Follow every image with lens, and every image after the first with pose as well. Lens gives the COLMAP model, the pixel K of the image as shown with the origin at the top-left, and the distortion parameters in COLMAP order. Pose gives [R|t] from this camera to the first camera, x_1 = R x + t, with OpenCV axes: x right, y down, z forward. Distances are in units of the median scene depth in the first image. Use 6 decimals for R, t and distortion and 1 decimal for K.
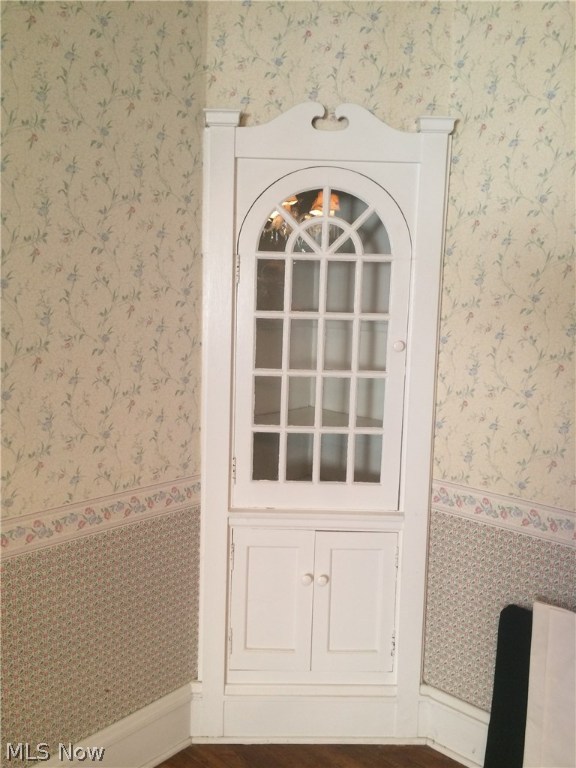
lens RADIAL K [[645.4, 0, 284.7], [0, 645.4, 383.9], [0, 0, 1]] dist [0.037581, -0.027014]
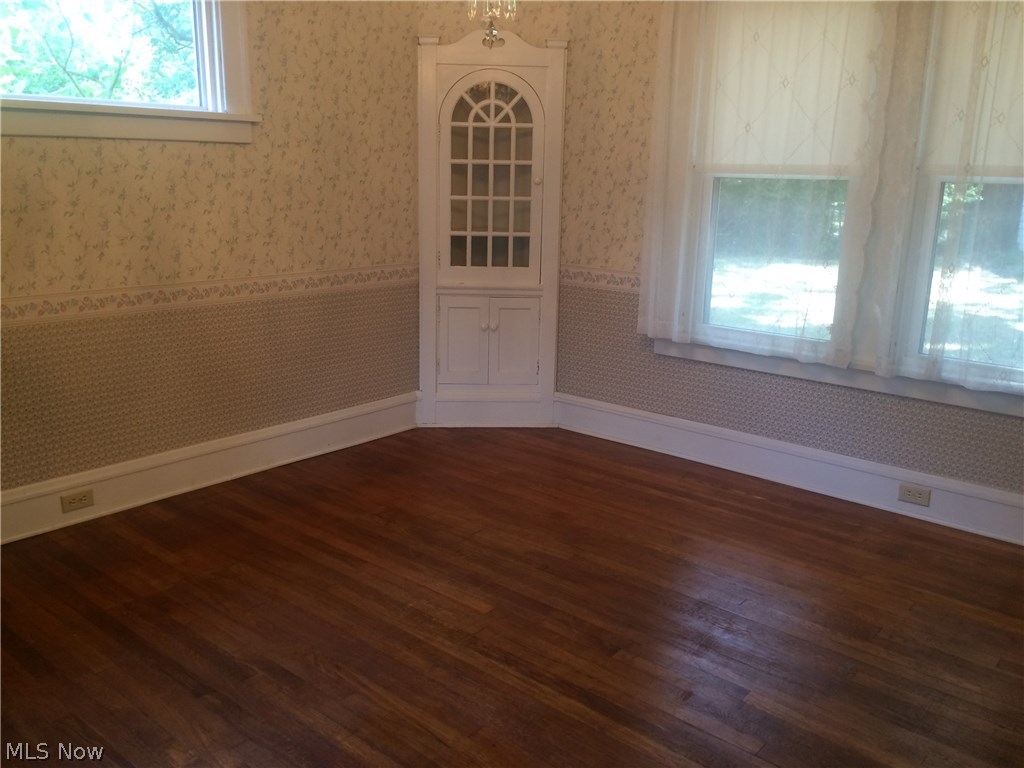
lens RADIAL K [[860.5, 0, 510.0], [0, 860.5, 386.2], [0, 0, 1]] dist [0.037581, -0.027014]
pose [[0.999627, -0.012767, 0.024131, 0.045084], [0.009671, 0.992196, 0.124314, 0.189799], [-0.025530, -0.124035, 0.991949, -1.257249]]
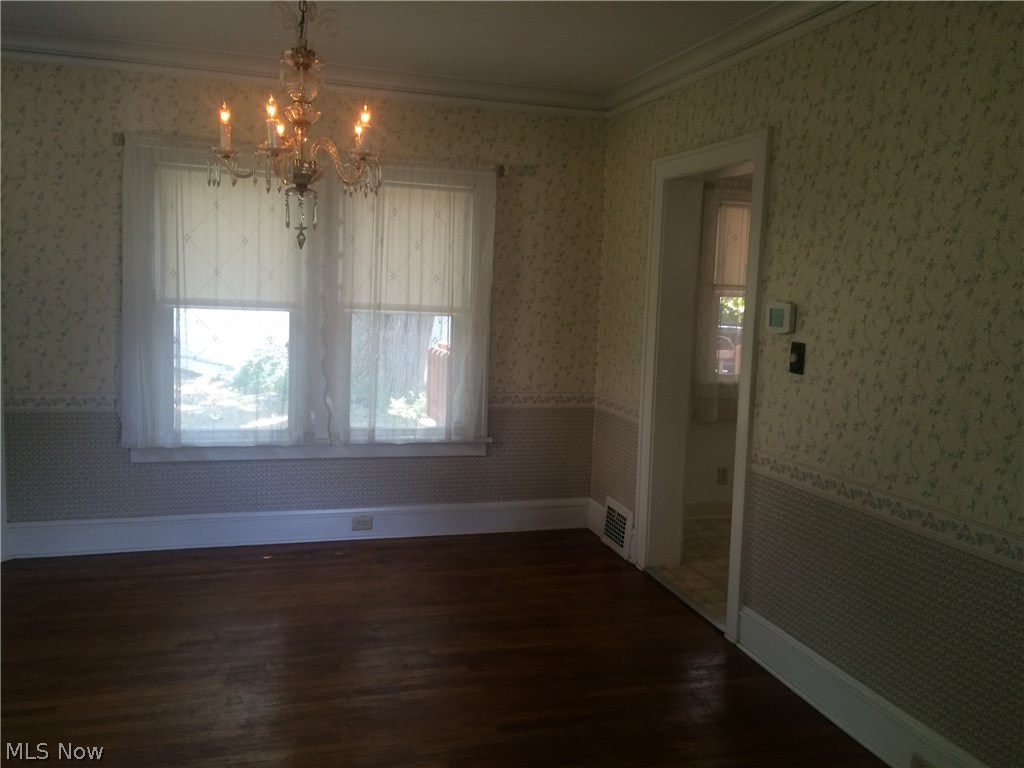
lens RADIAL K [[860.5, 0, 512.9], [0, 860.5, 381.7], [0, 0, 1]] dist [0.037581, -0.027014]
pose [[0.507271, -0.101966, 0.855733, -1.025730], [0.078010, 0.994332, 0.072237, 0.066363], [-0.858248, 0.030112, 0.512350, -1.263231]]
